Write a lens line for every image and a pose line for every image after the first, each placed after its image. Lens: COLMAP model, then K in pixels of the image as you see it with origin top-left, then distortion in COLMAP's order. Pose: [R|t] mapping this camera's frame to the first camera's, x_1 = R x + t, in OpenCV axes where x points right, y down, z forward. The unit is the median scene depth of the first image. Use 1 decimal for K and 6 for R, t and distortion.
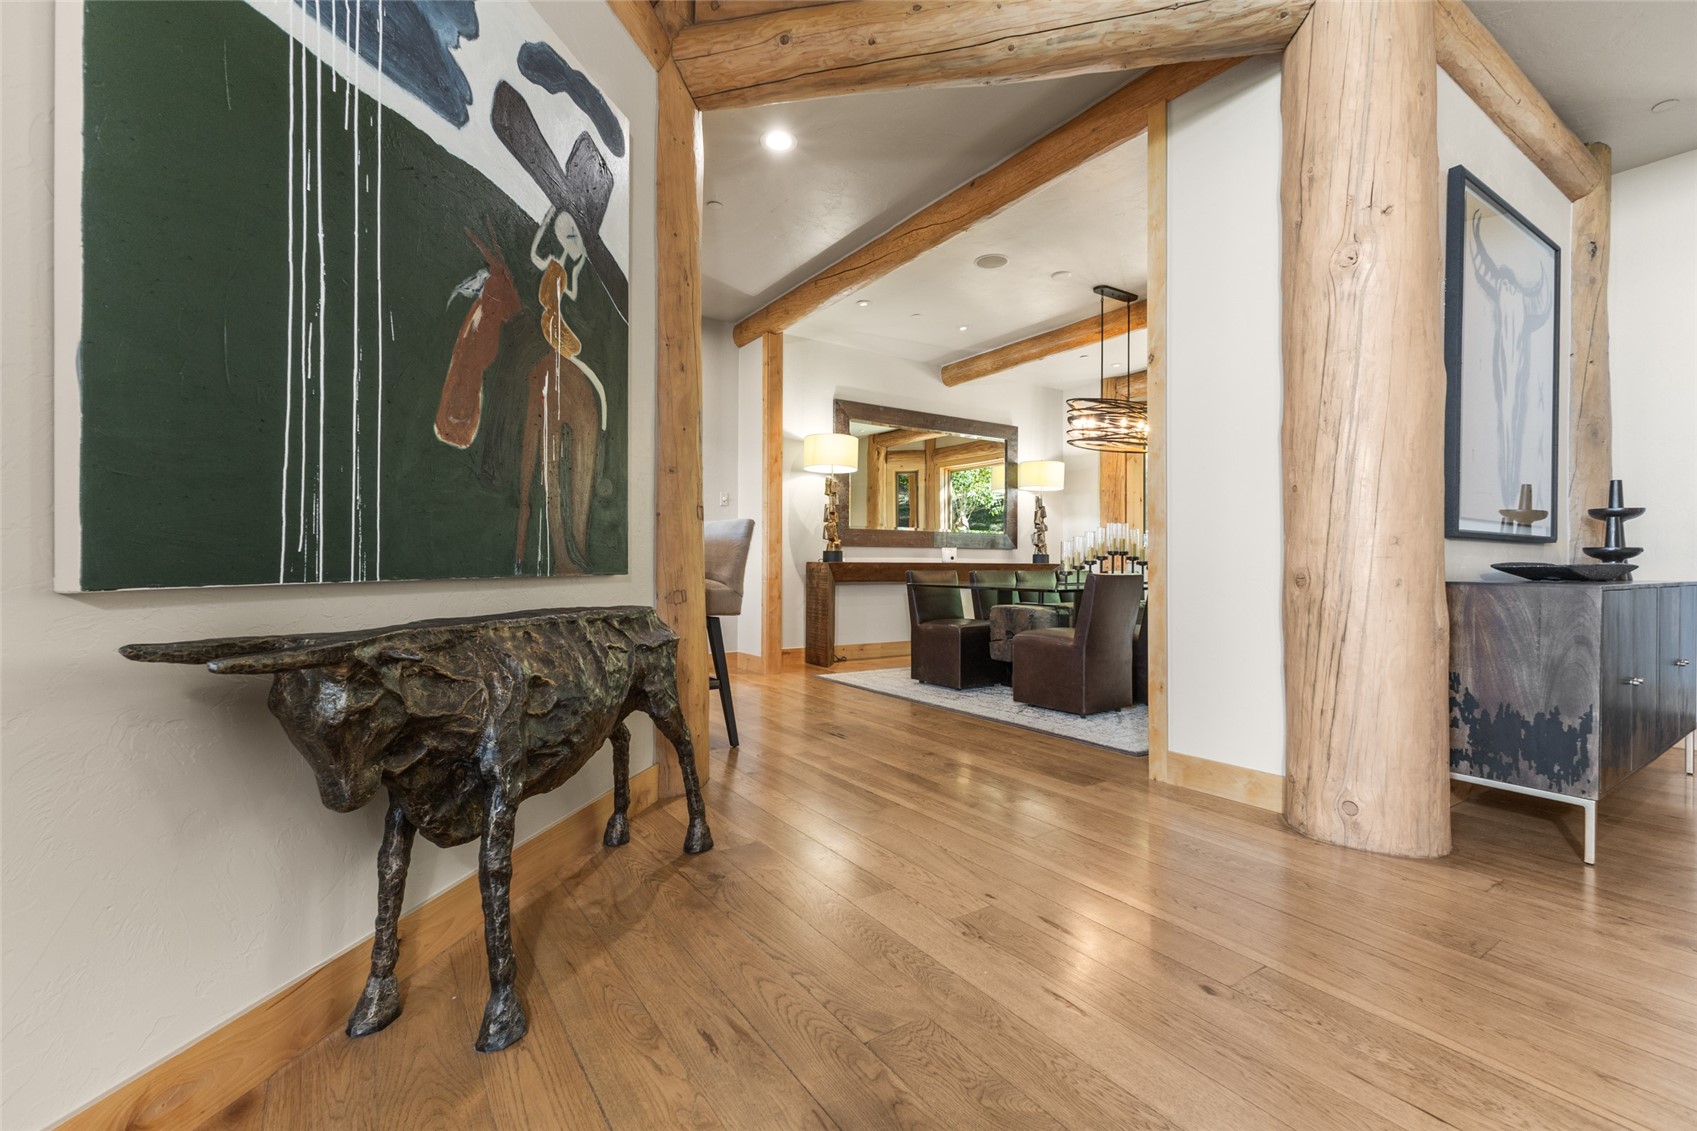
lens RADIAL K [[736.5, 0, 856.0], [0, 736.5, 560.4], [0, 0, 1]] dist [0.004301, -0.000302]
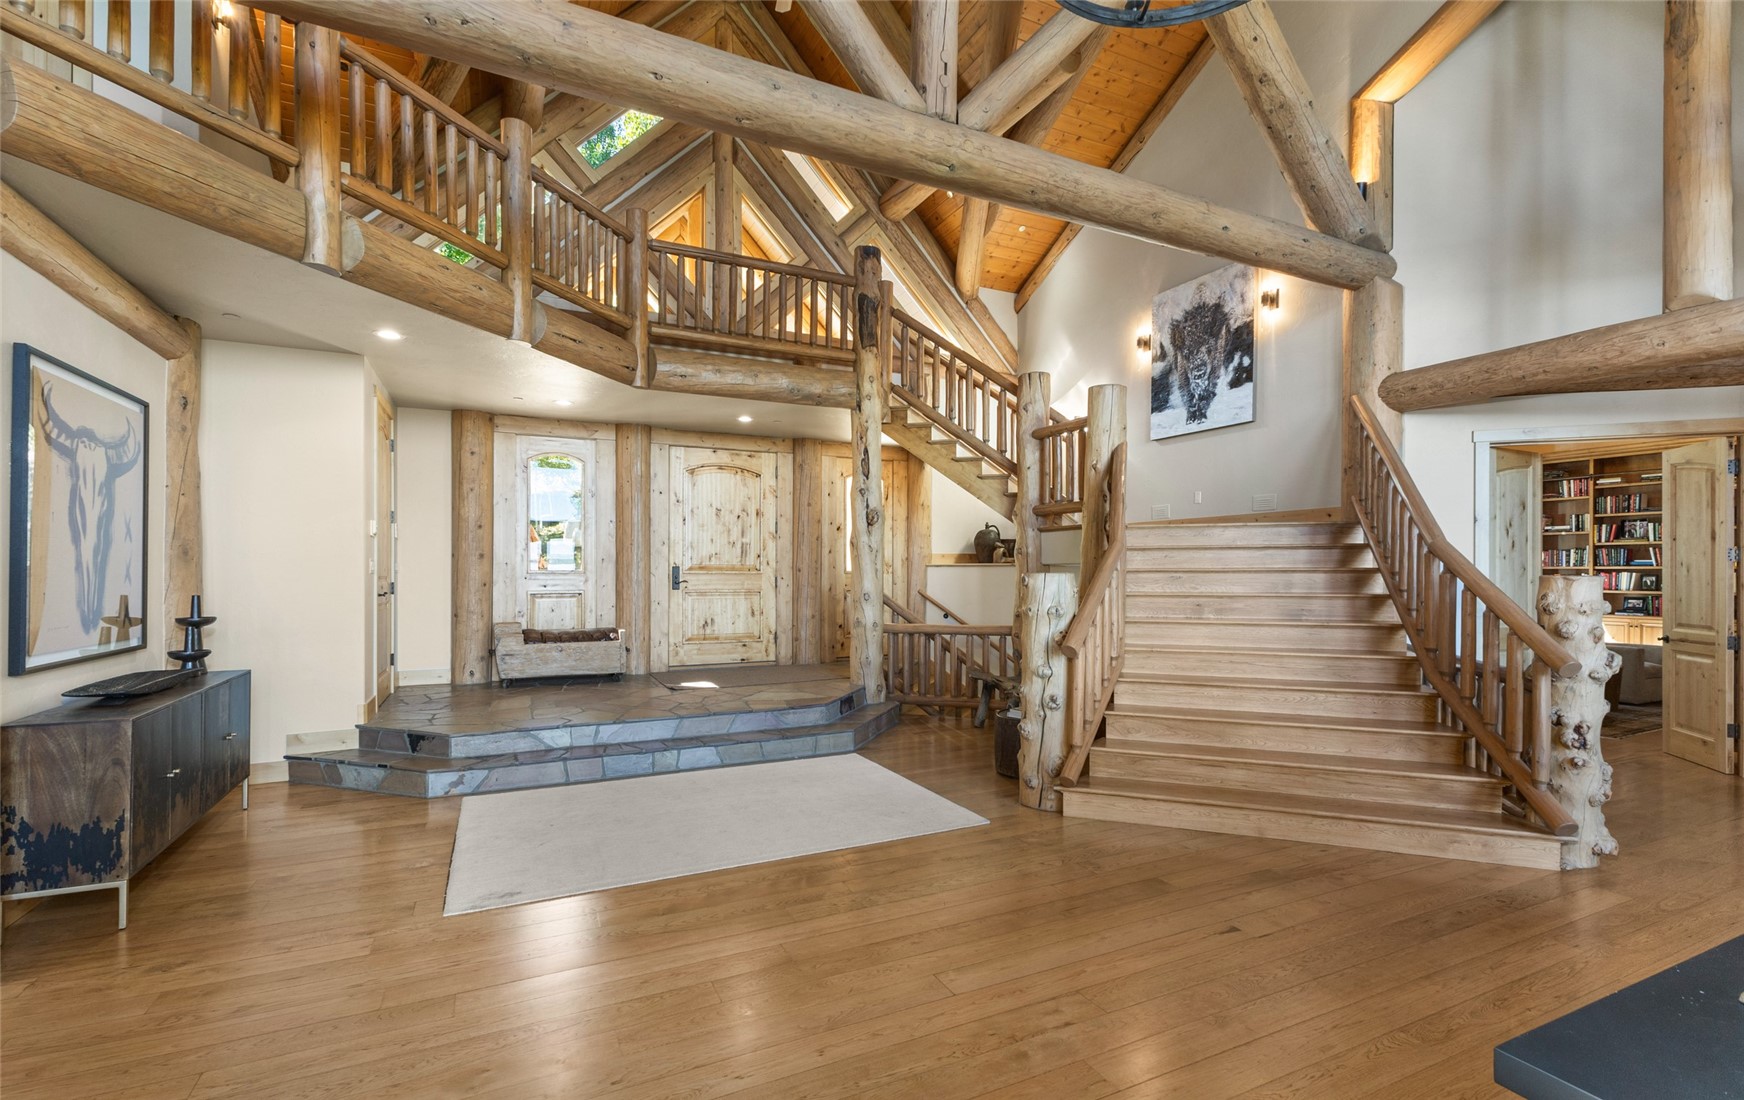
lens RADIAL K [[762.7, 0, 877.4], [0, 762.7, 566.9], [0, 0, 1]] dist [-0.000041, -0.000780]
pose [[0.136409, -0.001579, 0.990651, -0.139374], [0.003417, 0.999994, 0.001124, -0.180445], [-0.990647, 0.003232, 0.136414, -0.406506]]
